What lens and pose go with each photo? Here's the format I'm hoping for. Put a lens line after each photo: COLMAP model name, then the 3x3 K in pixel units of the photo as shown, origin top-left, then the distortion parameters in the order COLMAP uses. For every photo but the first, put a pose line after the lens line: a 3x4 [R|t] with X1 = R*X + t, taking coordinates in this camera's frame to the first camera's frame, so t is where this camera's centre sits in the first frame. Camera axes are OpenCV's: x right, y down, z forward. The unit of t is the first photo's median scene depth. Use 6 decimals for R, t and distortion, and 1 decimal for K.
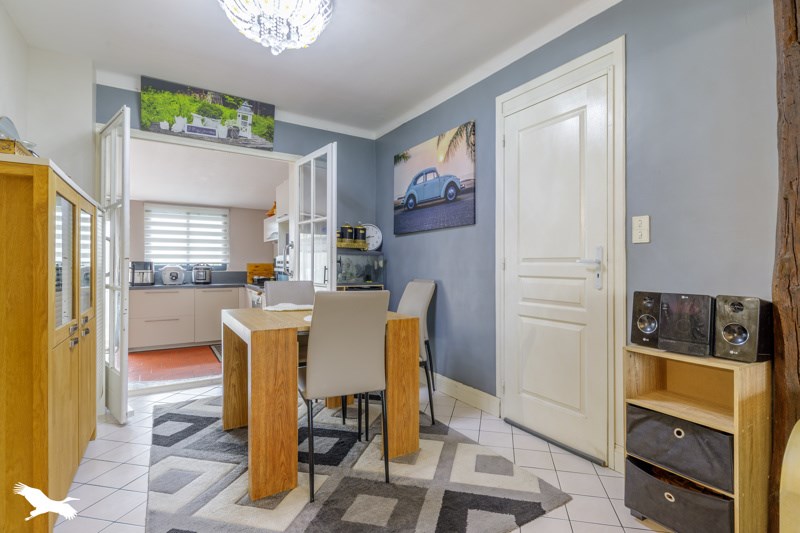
lens RADIAL K [[395.8, 0, 416.0], [0, 395.8, 260.4], [0, 0, 1]] dist [0.018020, 0.000048]
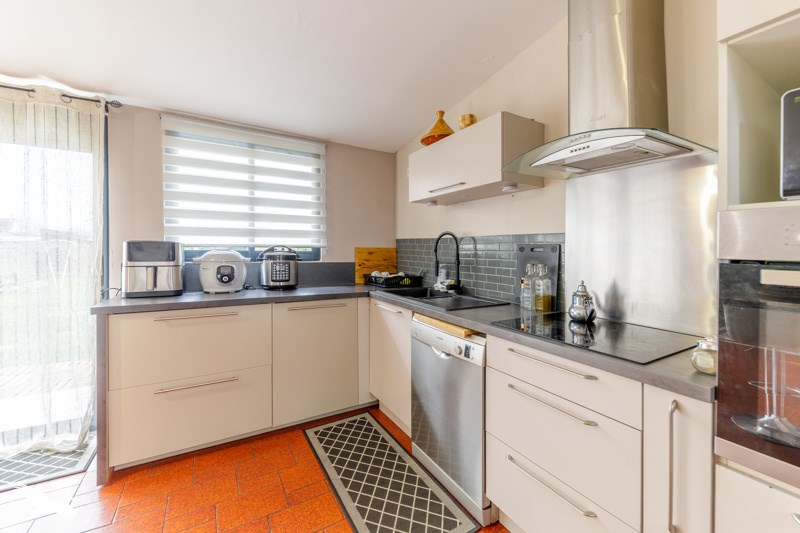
lens RADIAL K [[323.5, 0, 401.1], [0, 323.5, 251.2], [0, 0, 1]] dist [-0.000018, -0.001320]
pose [[0.999373, 0.004120, -0.035160, -0.374304], [-0.003676, 0.999913, 0.012664, 0.007609], [0.035209, -0.012526, 0.999301, 0.606710]]
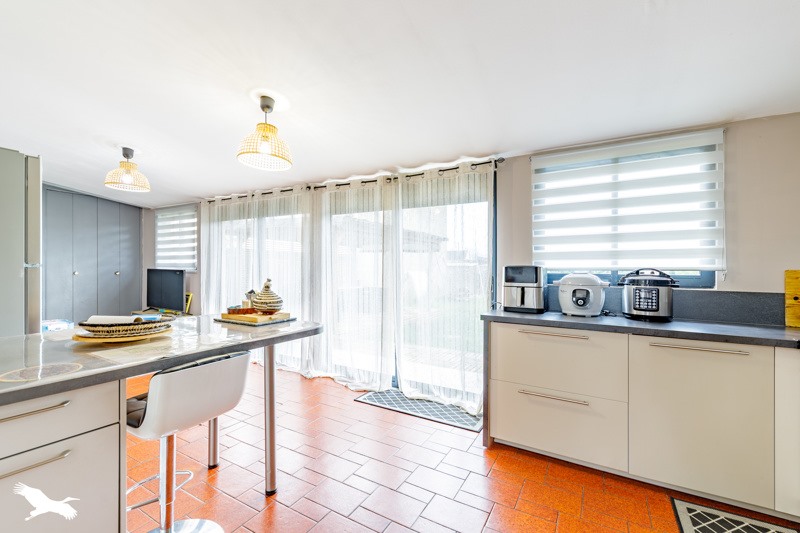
lens RADIAL K [[352.4, 0, 400.1], [0, 352.4, 271.6], [0, 0, 1]] dist [0.000490, 0.000236]
pose [[0.440505, 0.003777, -0.897742, -0.319571], [0.003069, 0.999979, 0.005713, 0.006602], [0.897745, -0.005271, 0.440485, 0.603553]]
